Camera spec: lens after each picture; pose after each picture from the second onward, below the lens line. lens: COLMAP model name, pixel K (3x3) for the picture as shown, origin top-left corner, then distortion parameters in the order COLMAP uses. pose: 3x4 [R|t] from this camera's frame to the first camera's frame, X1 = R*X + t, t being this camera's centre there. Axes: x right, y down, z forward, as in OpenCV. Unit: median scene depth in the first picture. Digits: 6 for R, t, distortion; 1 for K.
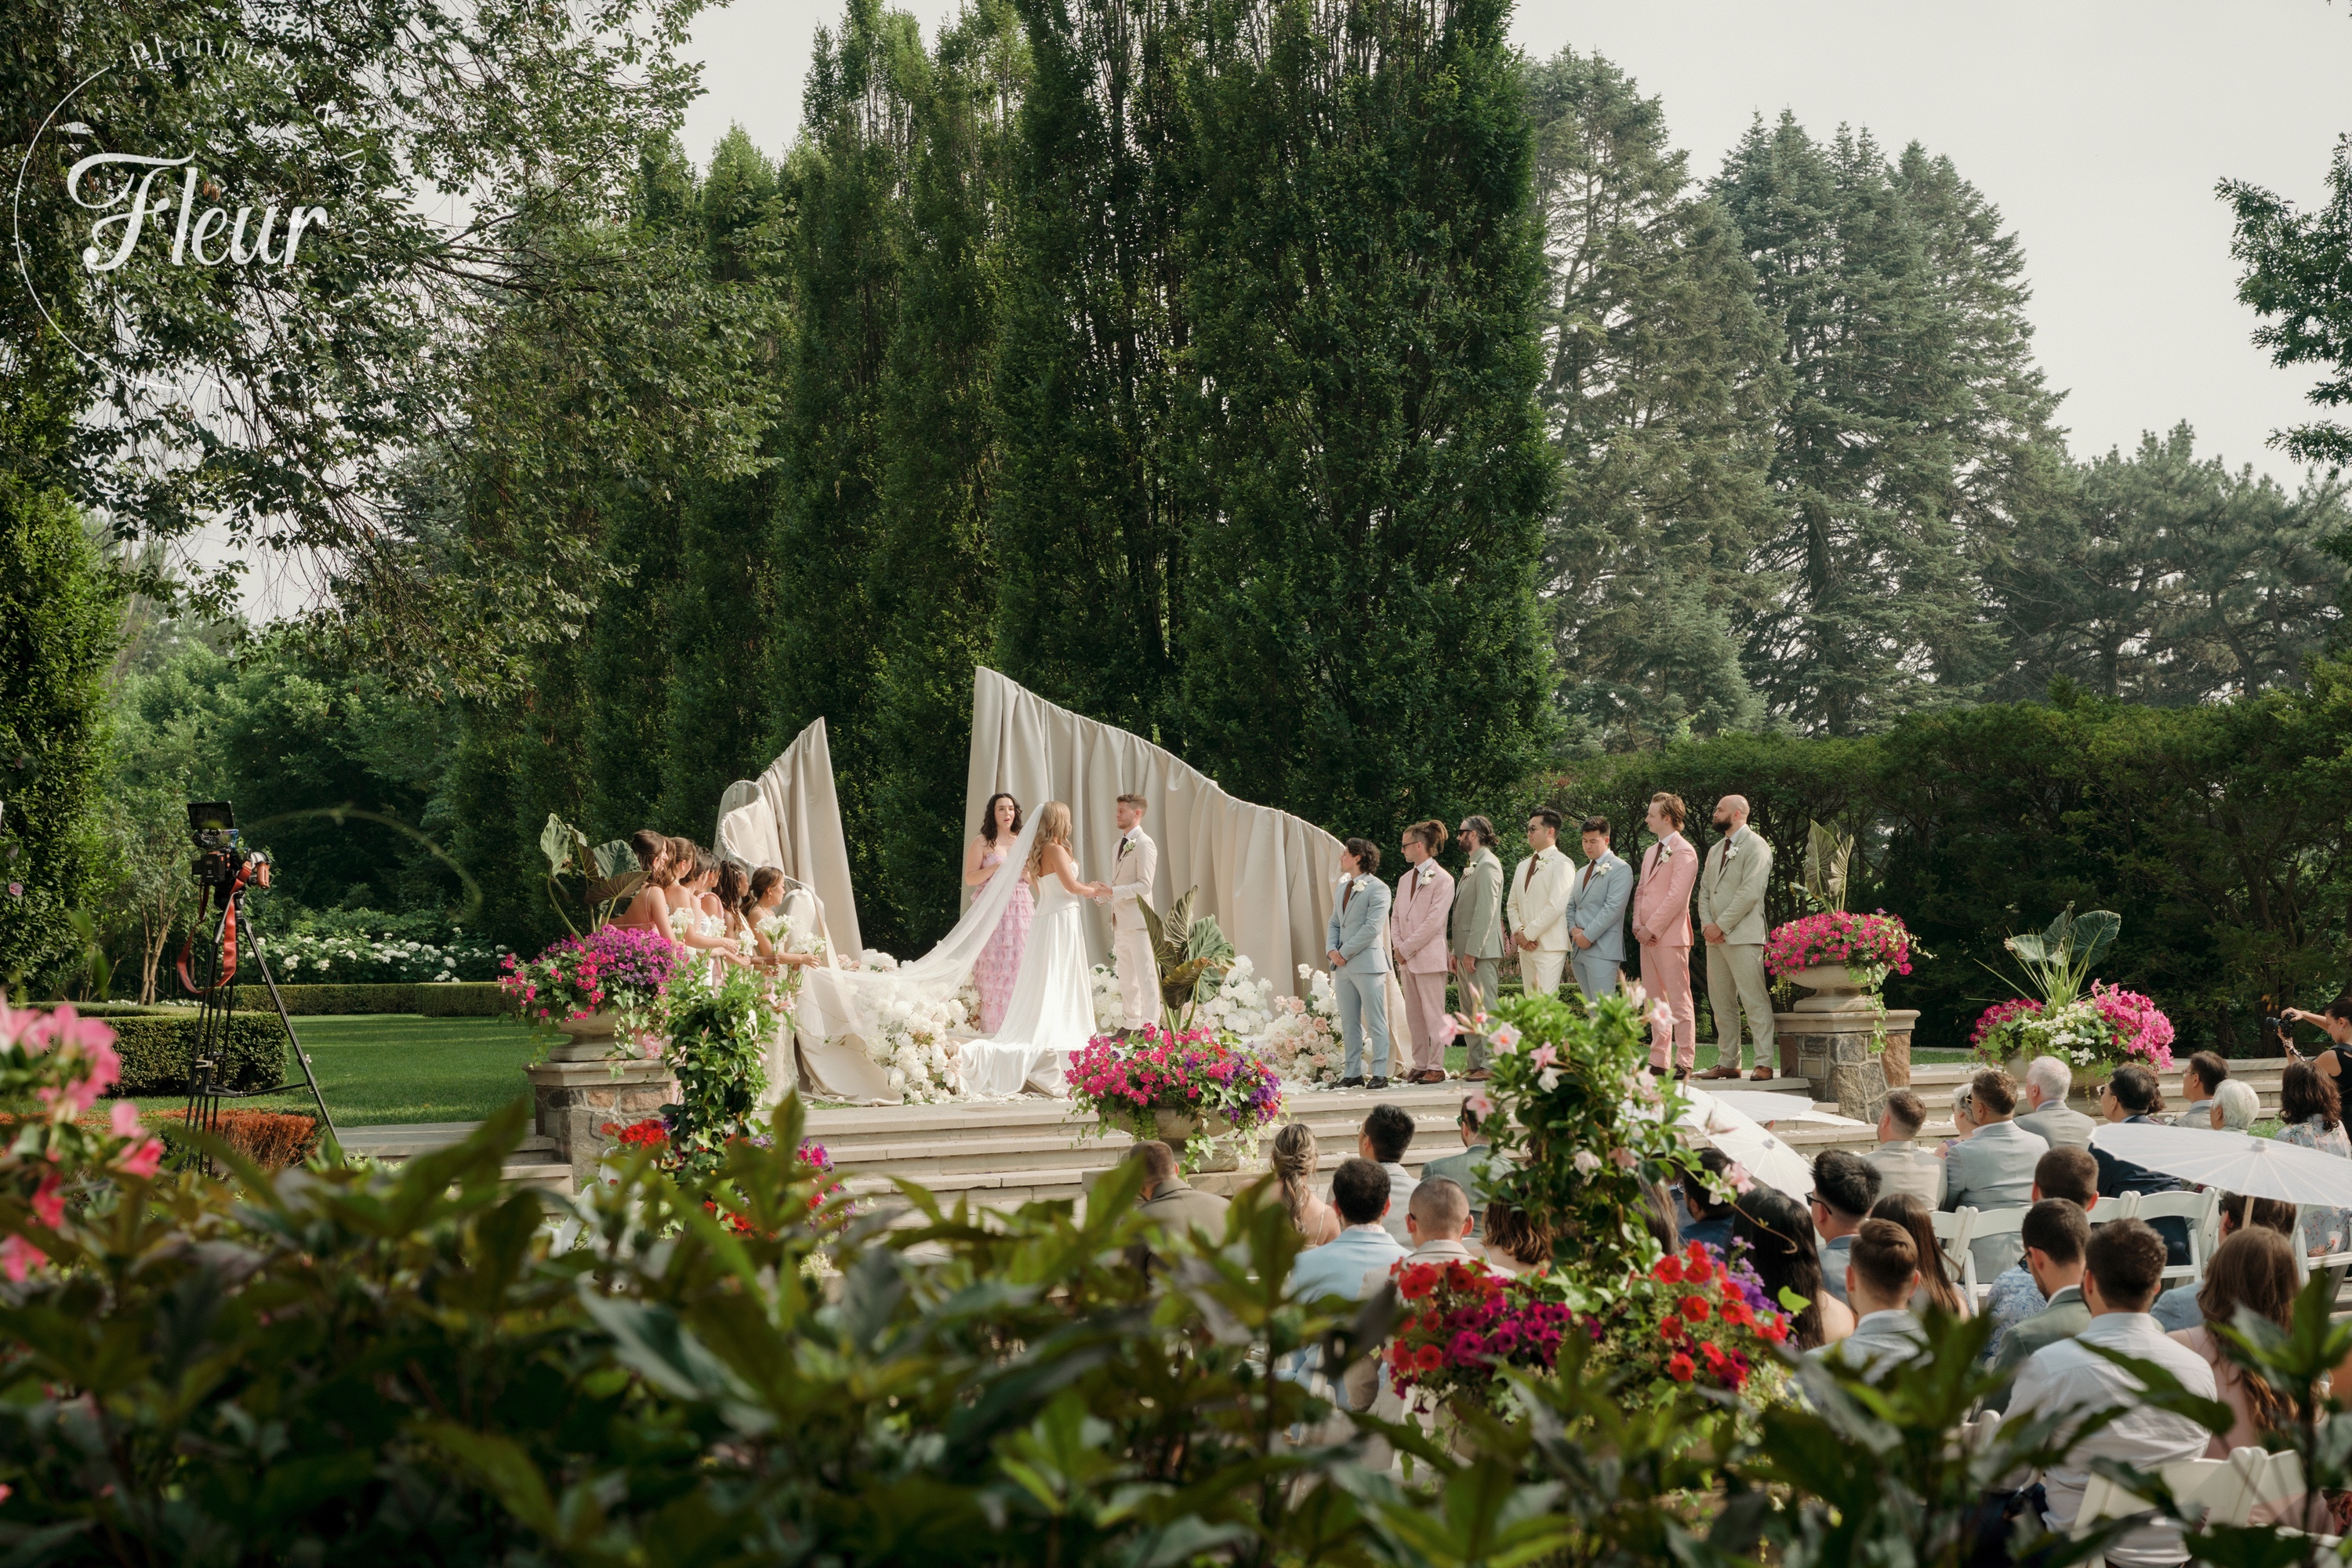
lens RADIAL K [[3668.7, 0, 1177.2], [0, 3668.7, 787.8], [0, 0, 1]] dist [-0.010985, 0.000000]
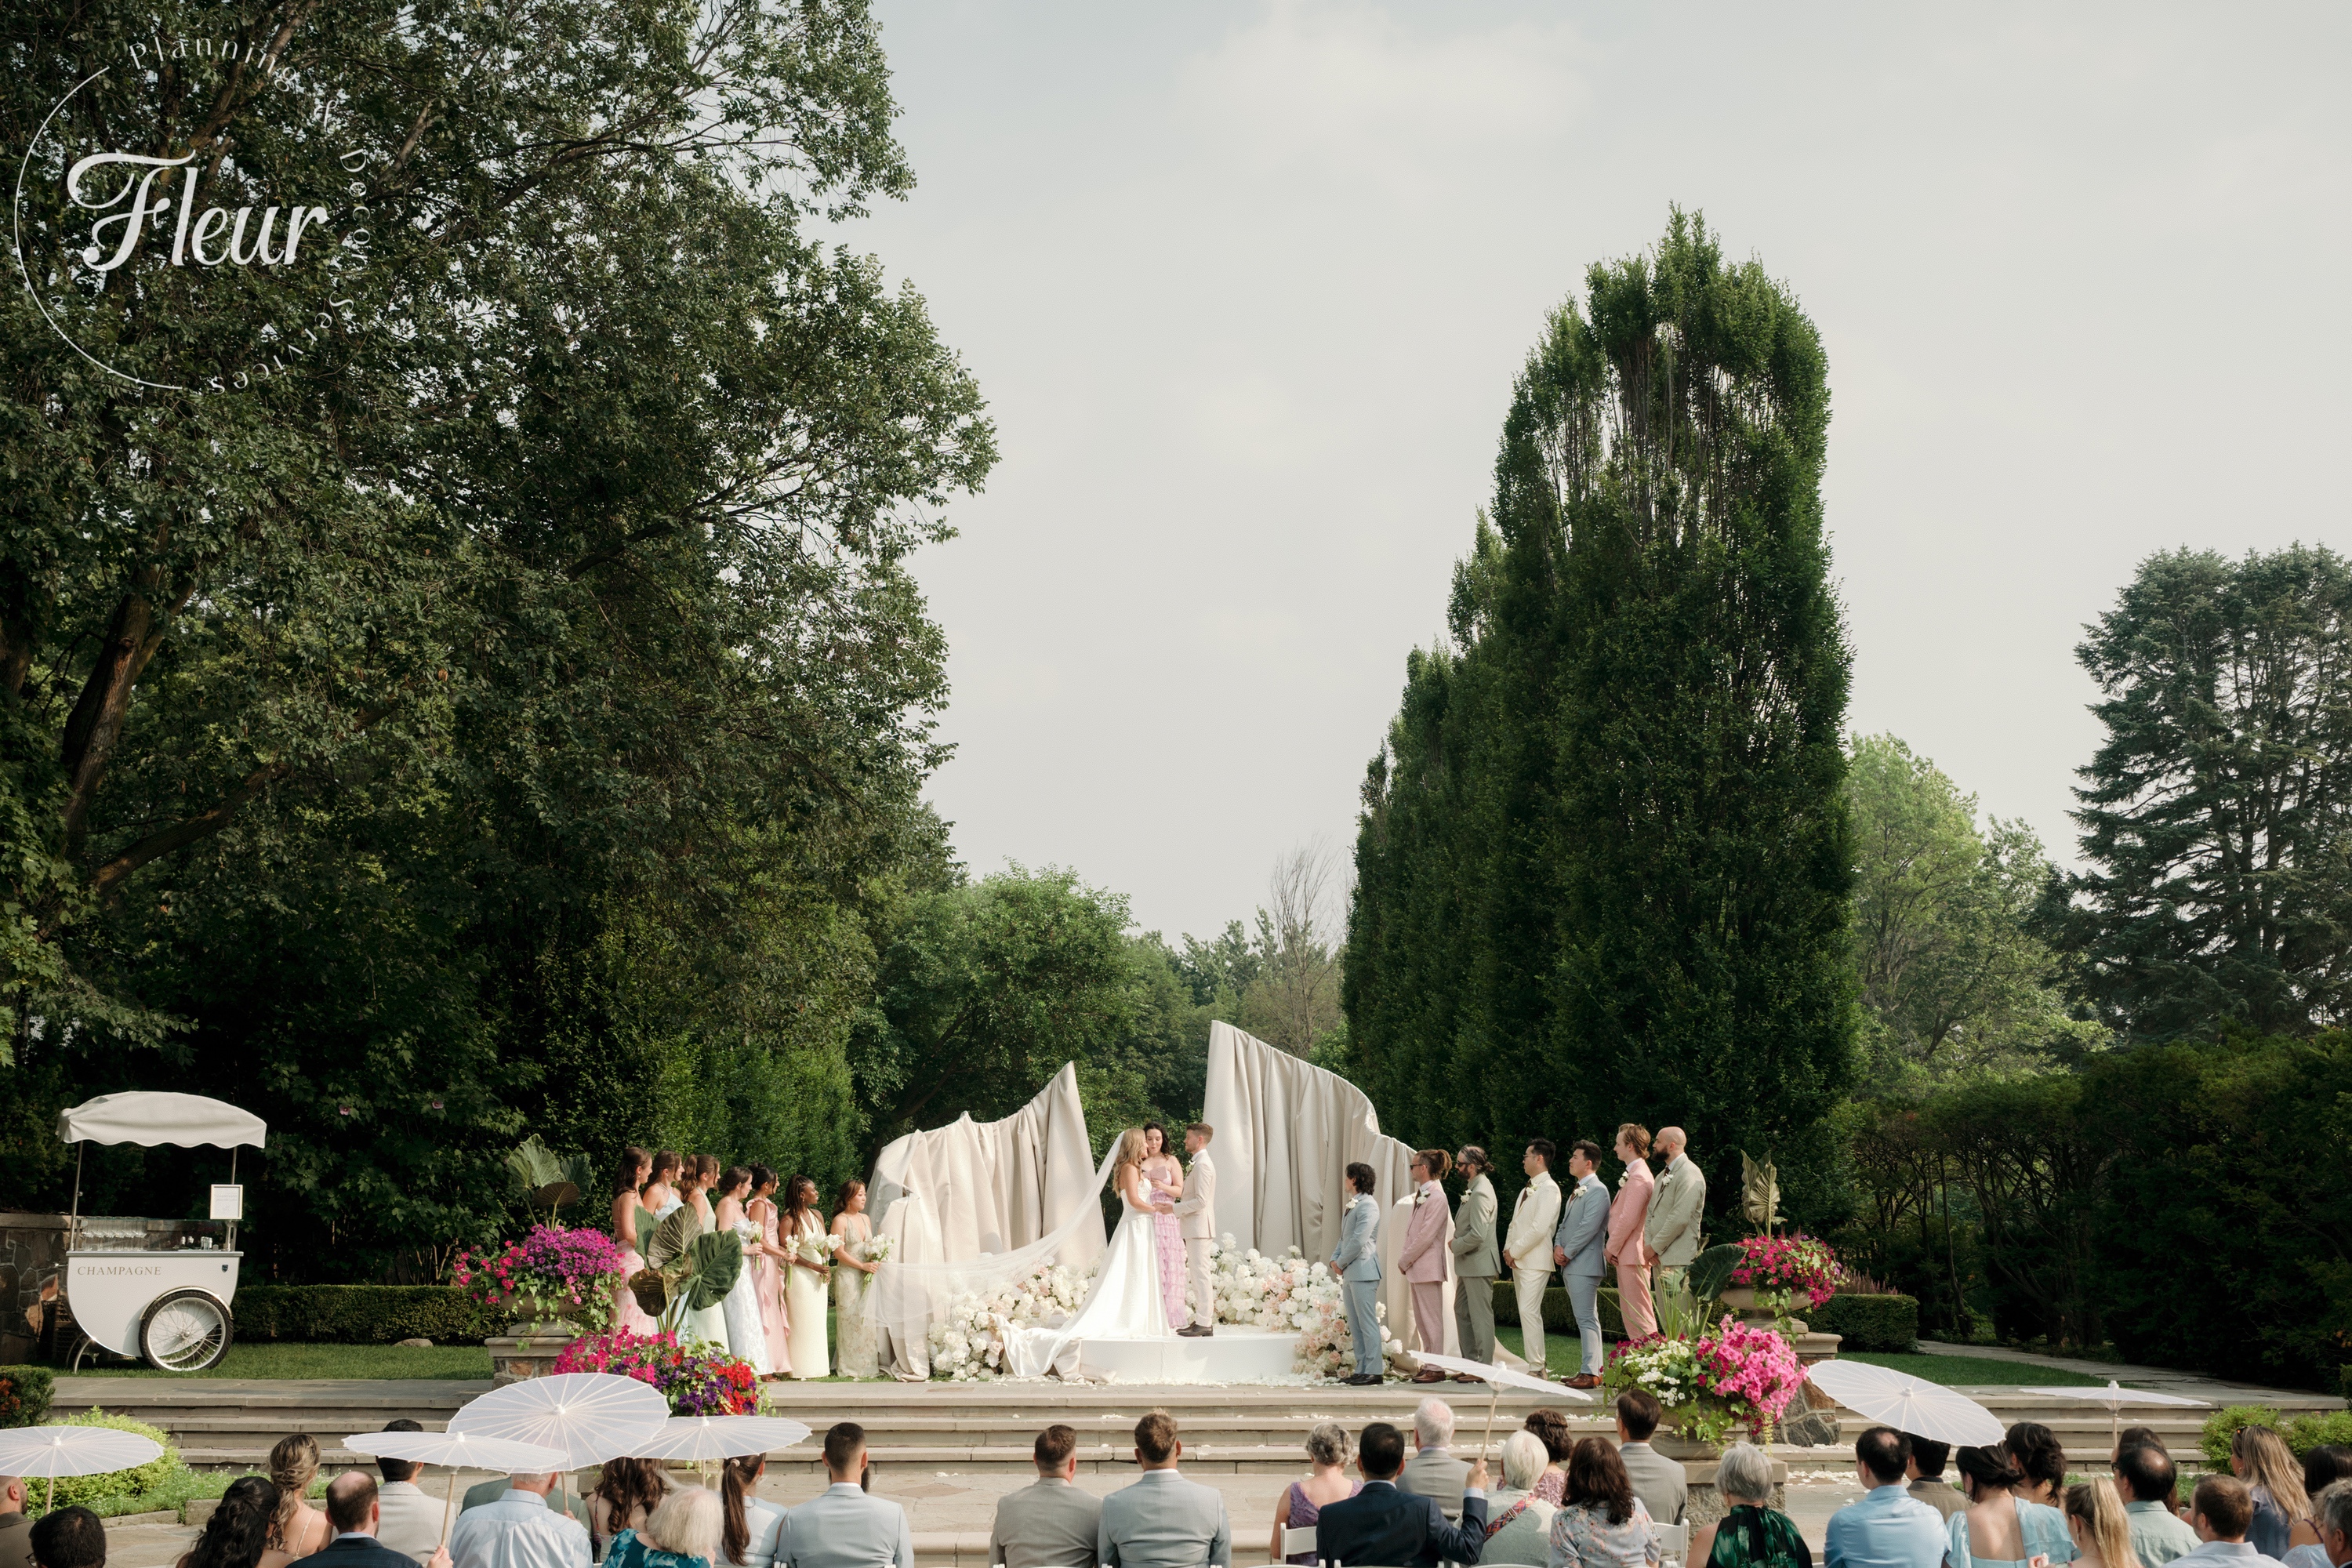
lens RADIAL K [[2427.0, 0, 1177.0], [0, 2427.0, 792.4], [0, 0, 1]] dist [-0.013891, 0.000000]
pose [[0.907304, -0.052595, -0.417173, 0.319117], [-0.004564, 0.990856, -0.134847, 0.001451], [0.420450, 0.124252, 0.898768, 0.273675]]
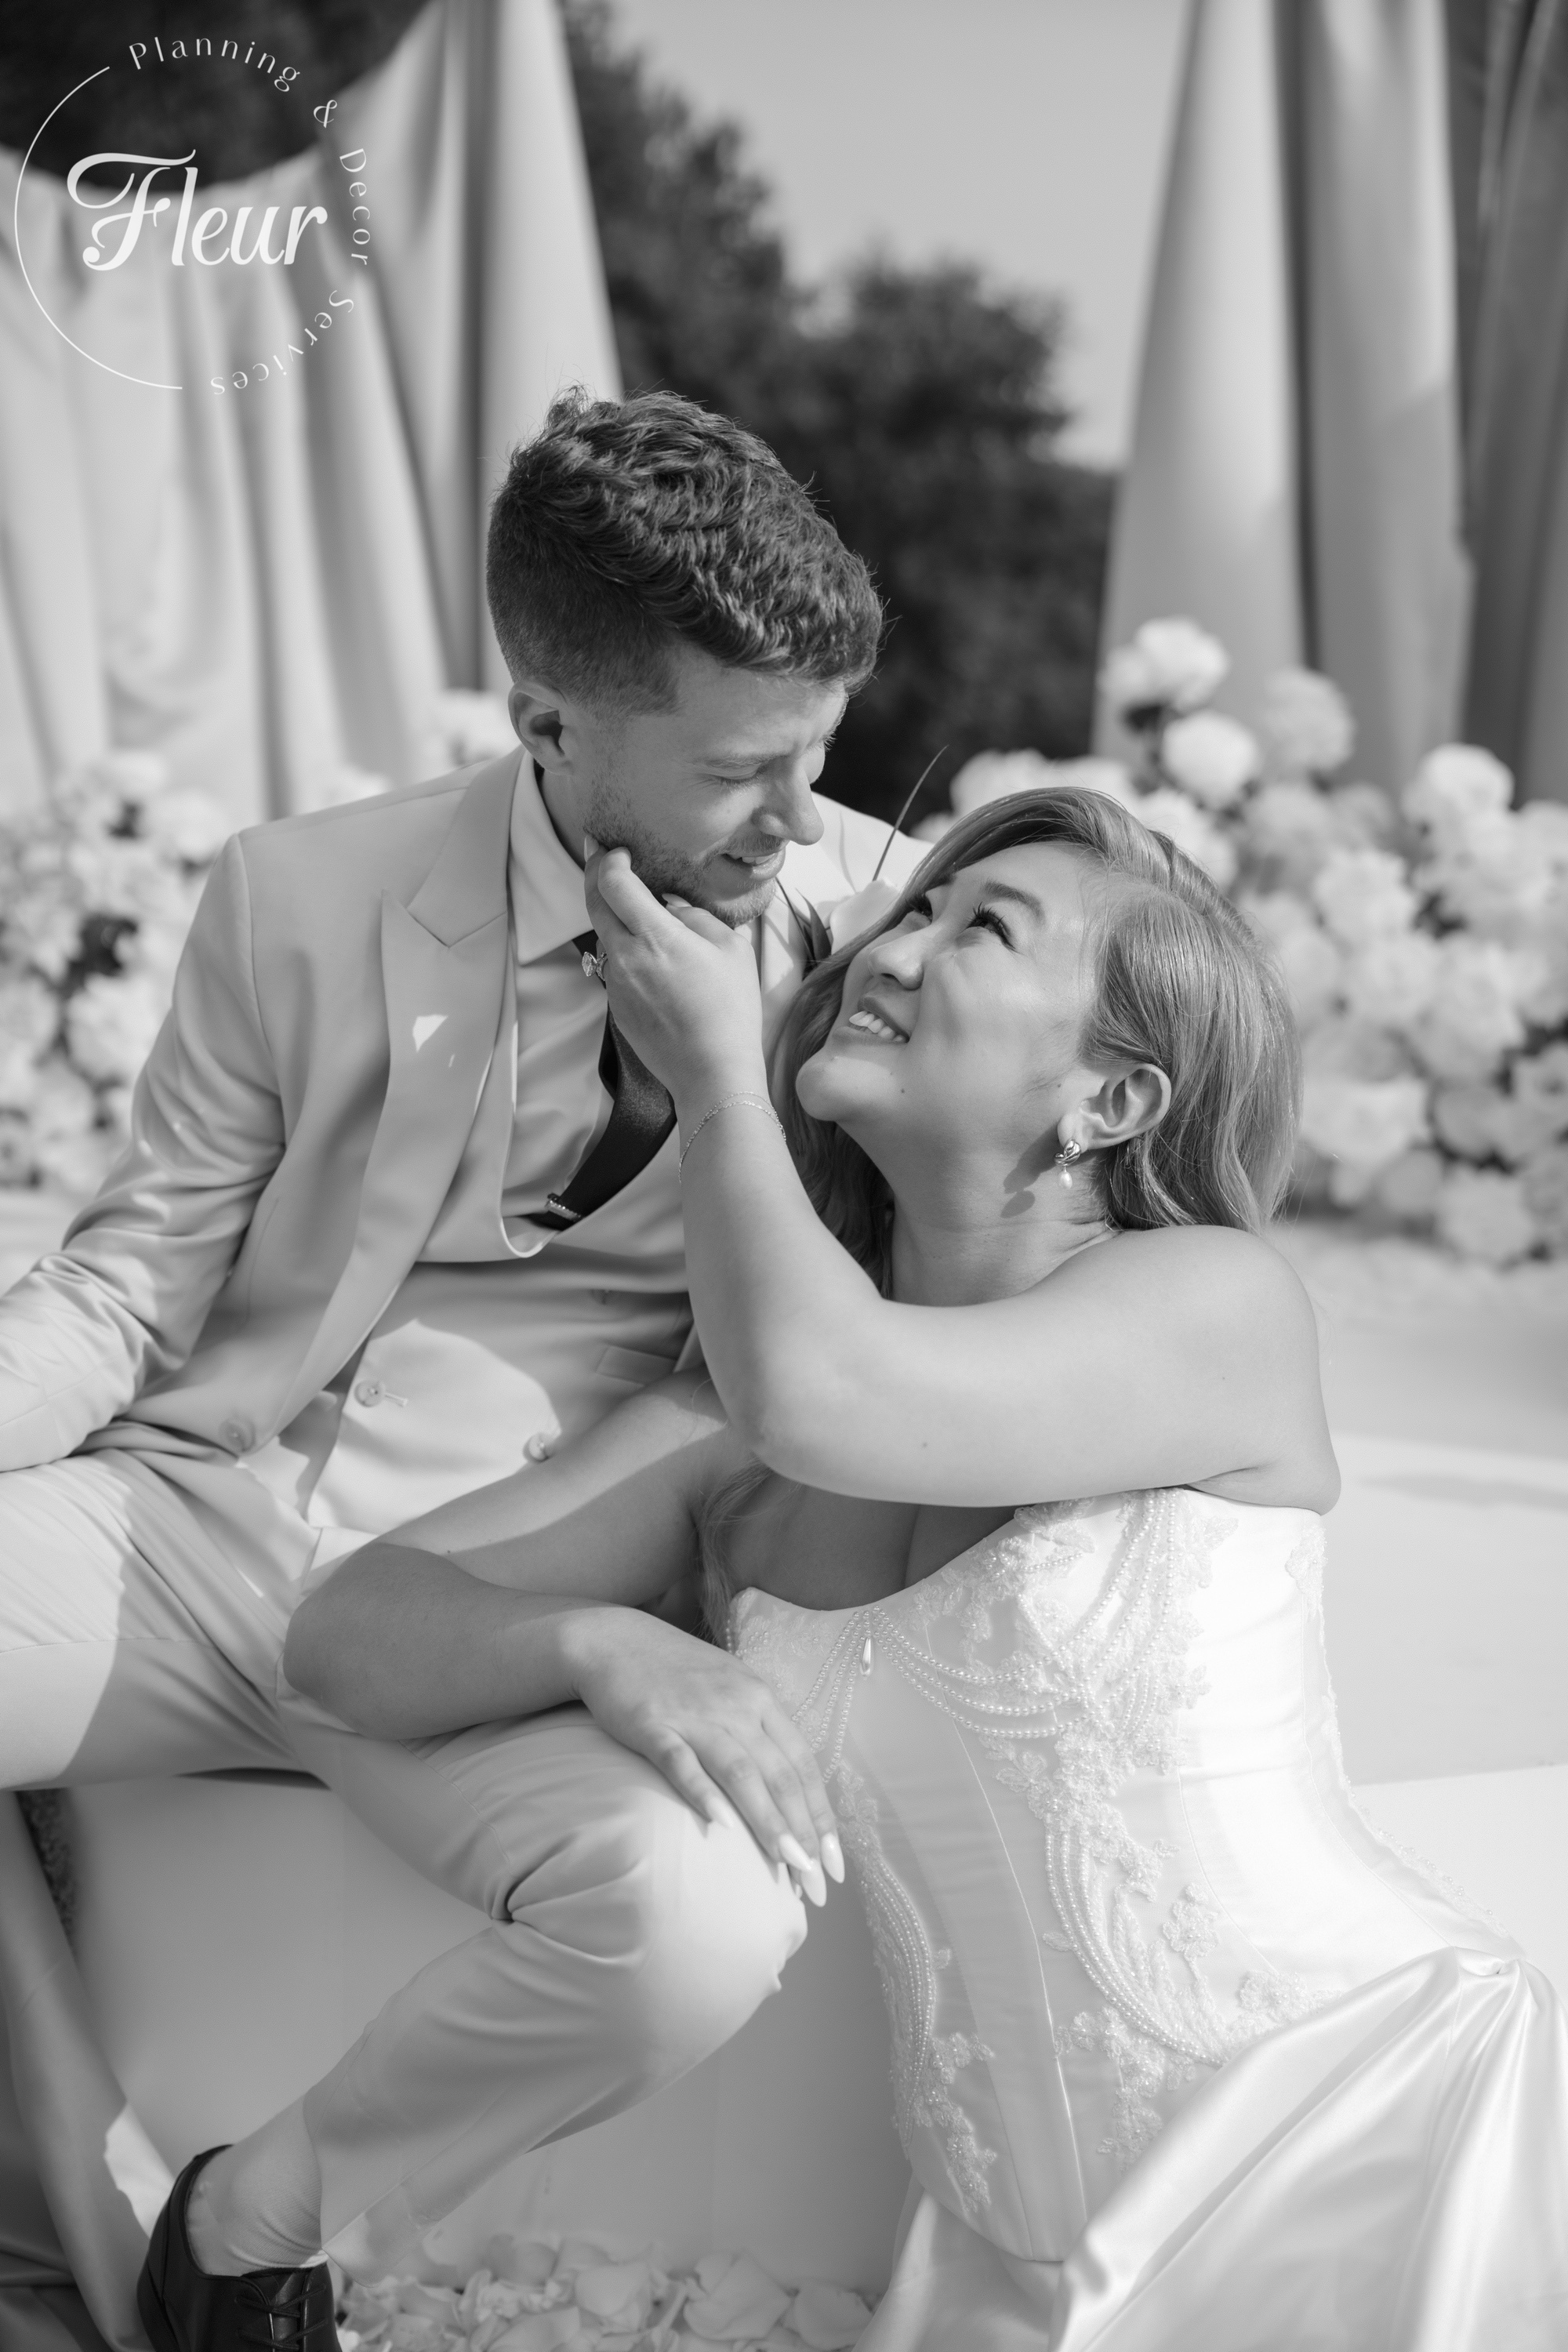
lens RADIAL K [[2656.6, 0, 774.4], [0, 2656.6, 1178.2], [0, 0, 1]] dist [-0.046888, 0.000000]
pose [[0.839670, 0.093673, -0.534957, 0.030153], [-0.003630, 0.985959, 0.166947, 0.043567], [0.543084, -0.138238, 0.828221, 0.919960]]
